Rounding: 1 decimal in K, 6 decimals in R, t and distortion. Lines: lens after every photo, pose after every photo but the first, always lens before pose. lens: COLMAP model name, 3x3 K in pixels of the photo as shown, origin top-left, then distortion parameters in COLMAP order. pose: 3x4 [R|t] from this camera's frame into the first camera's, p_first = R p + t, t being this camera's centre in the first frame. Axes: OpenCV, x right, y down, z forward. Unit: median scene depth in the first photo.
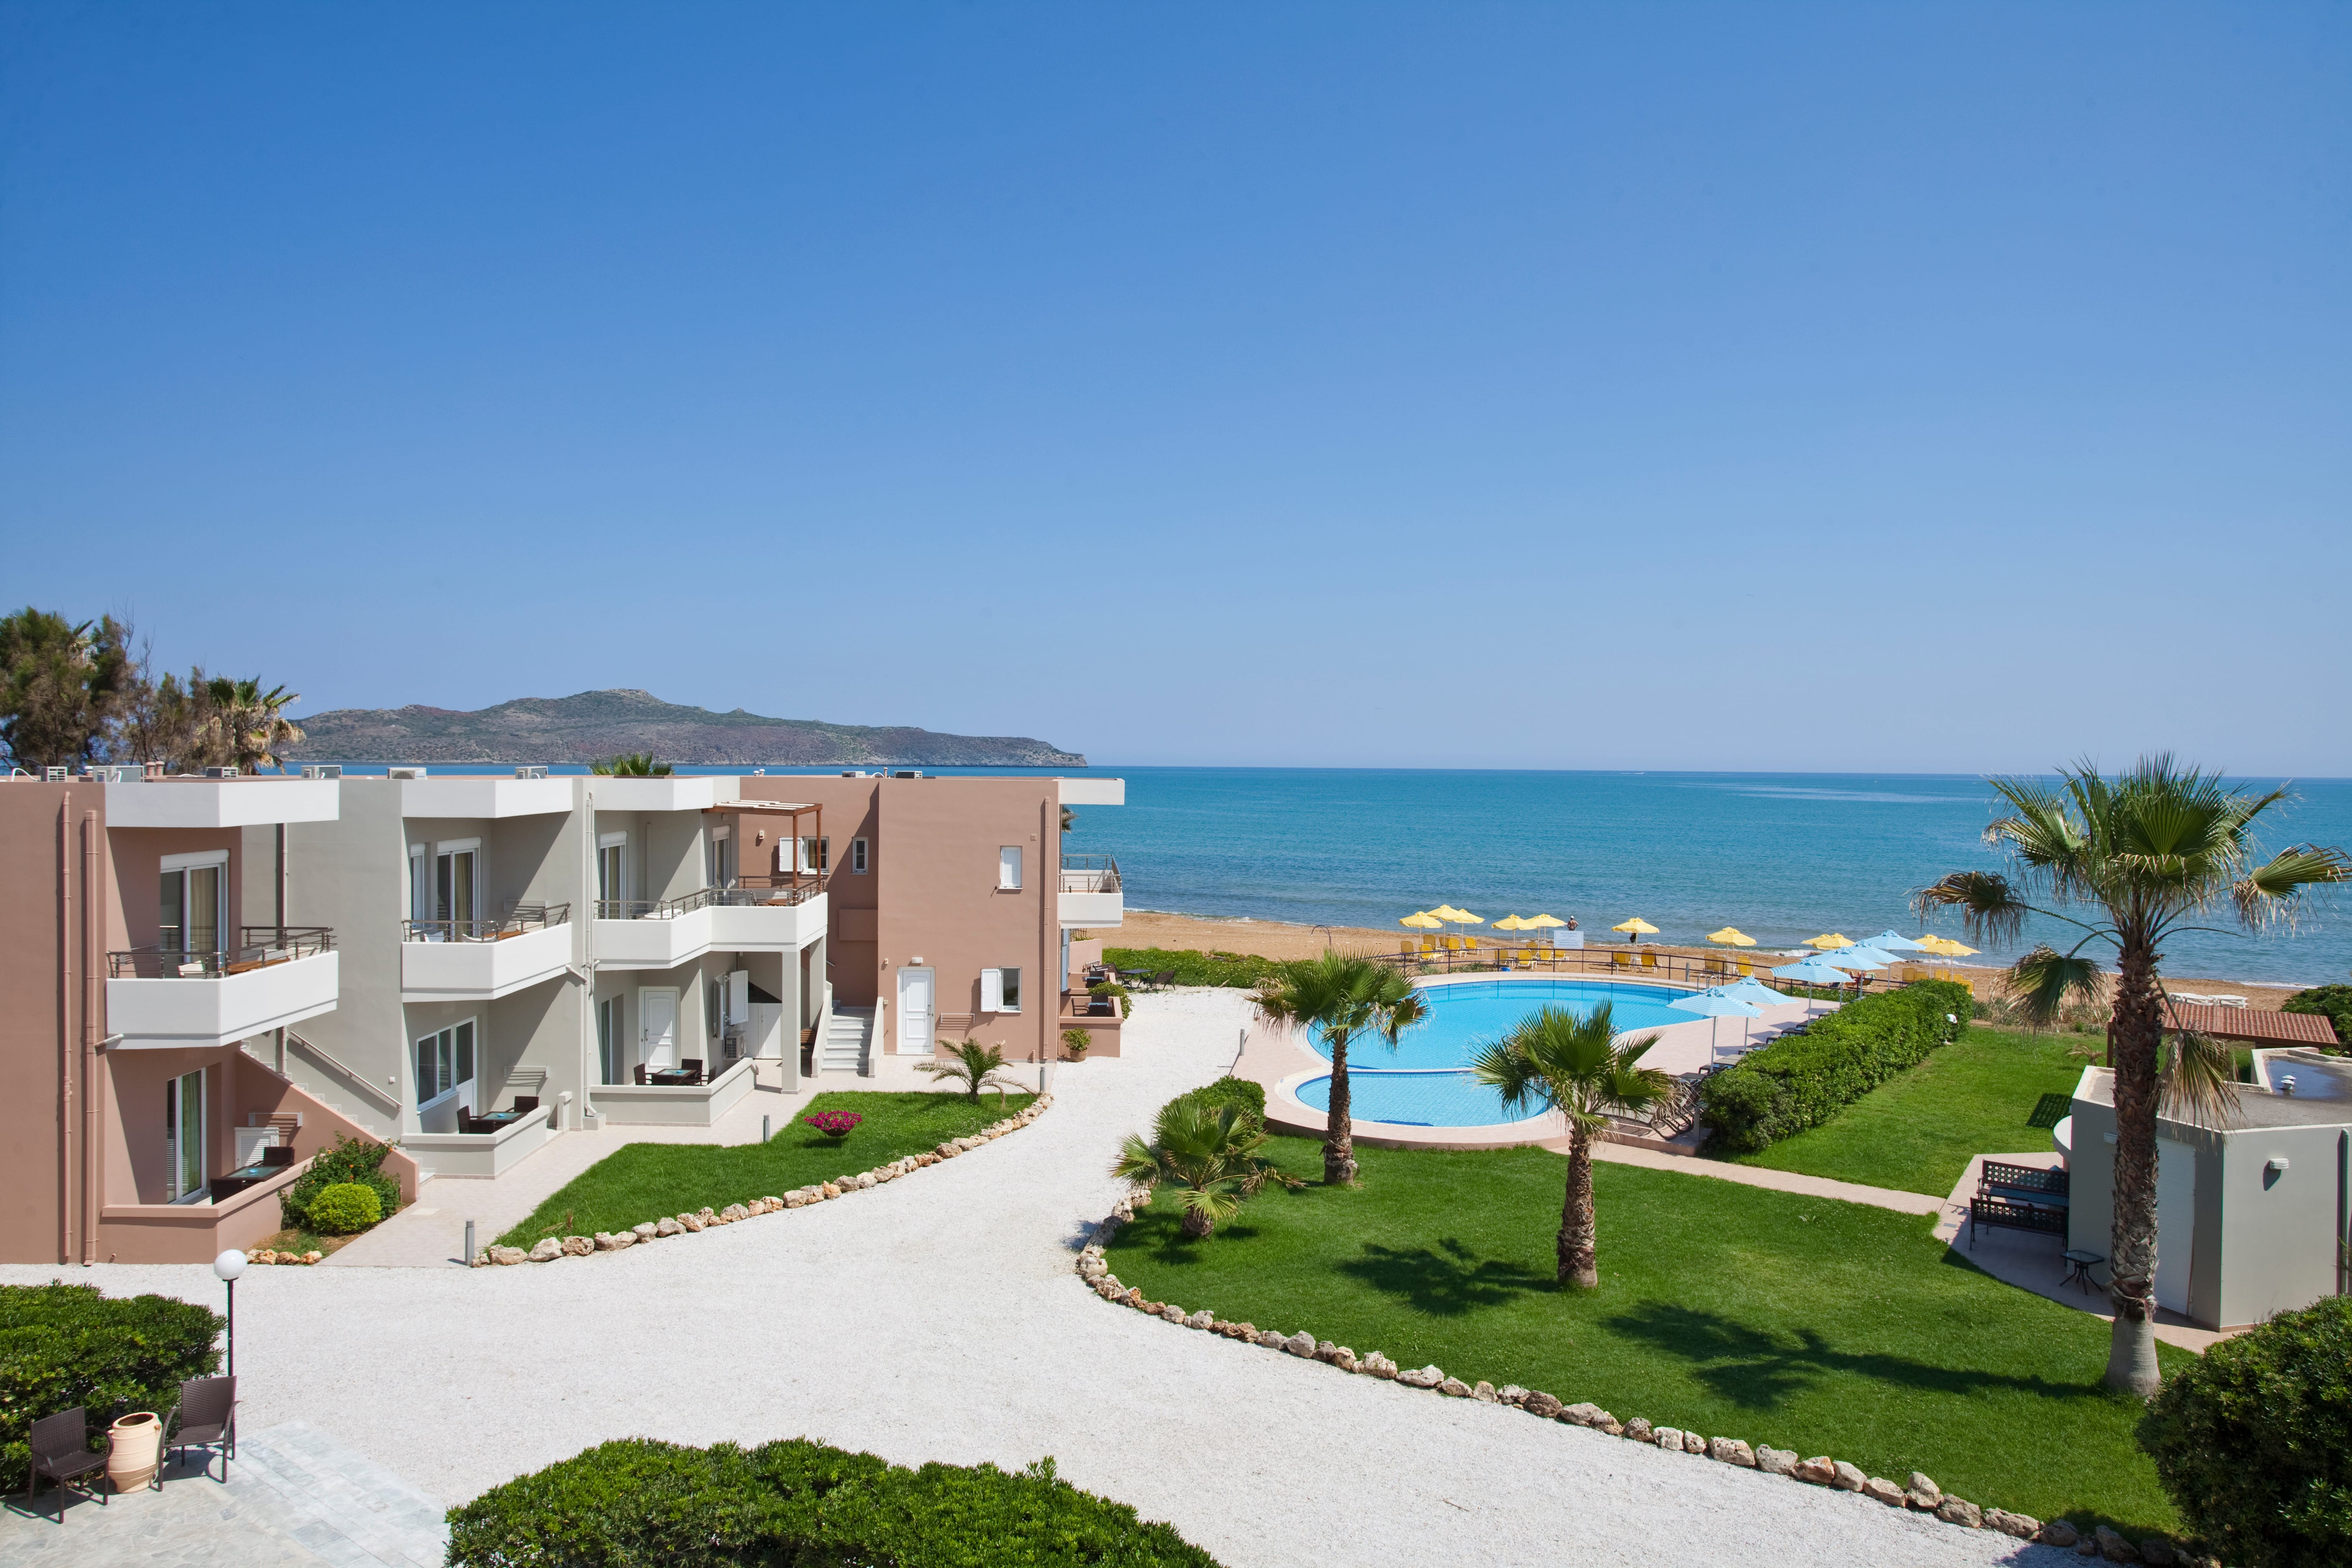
lens RADIAL K [[1588.5, 0, 1176.3], [0, 1588.5, 769.7], [0, 0, 1]] dist [-0.047025, 0.038991]
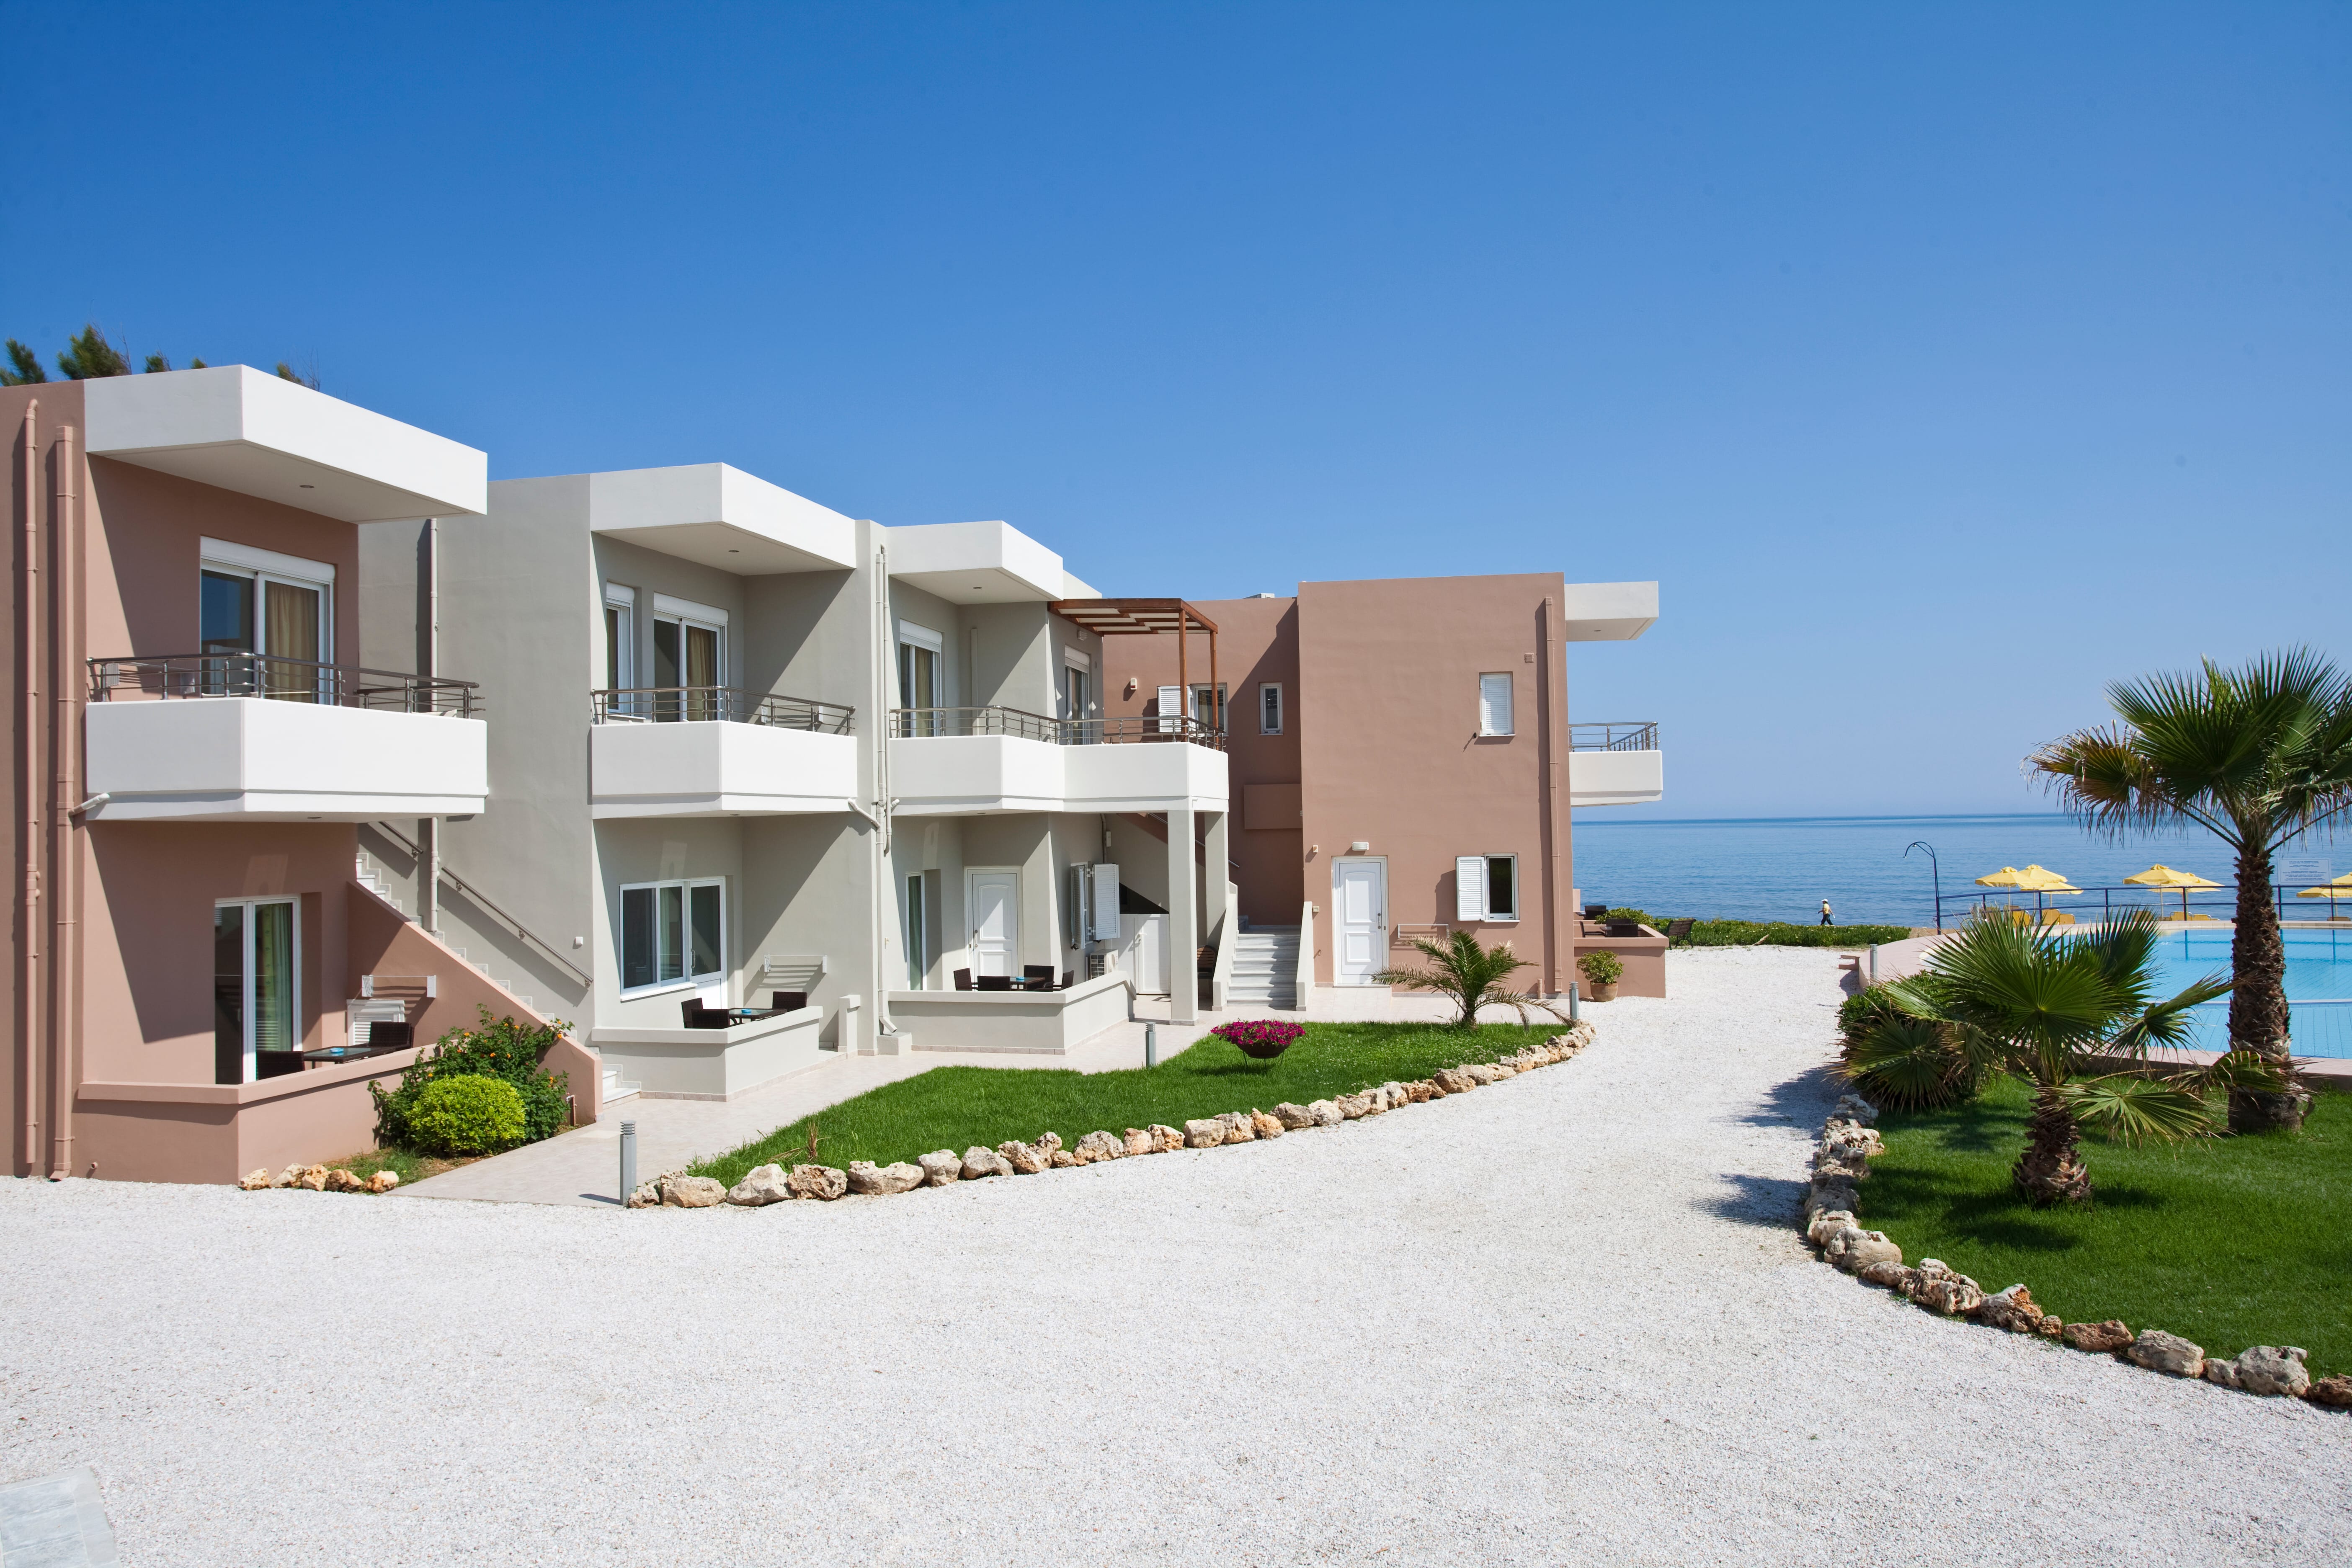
lens RADIAL K [[1588.5, 0, 1124.4], [0, 1588.5, 772.3], [0, 0, 1]] dist [-0.047025, 0.038991]
pose [[0.965679, -0.037963, -0.256951, -0.116800], [0.024226, 0.998113, -0.056419, 0.170921], [0.258608, 0.048258, 0.964776, 0.434318]]
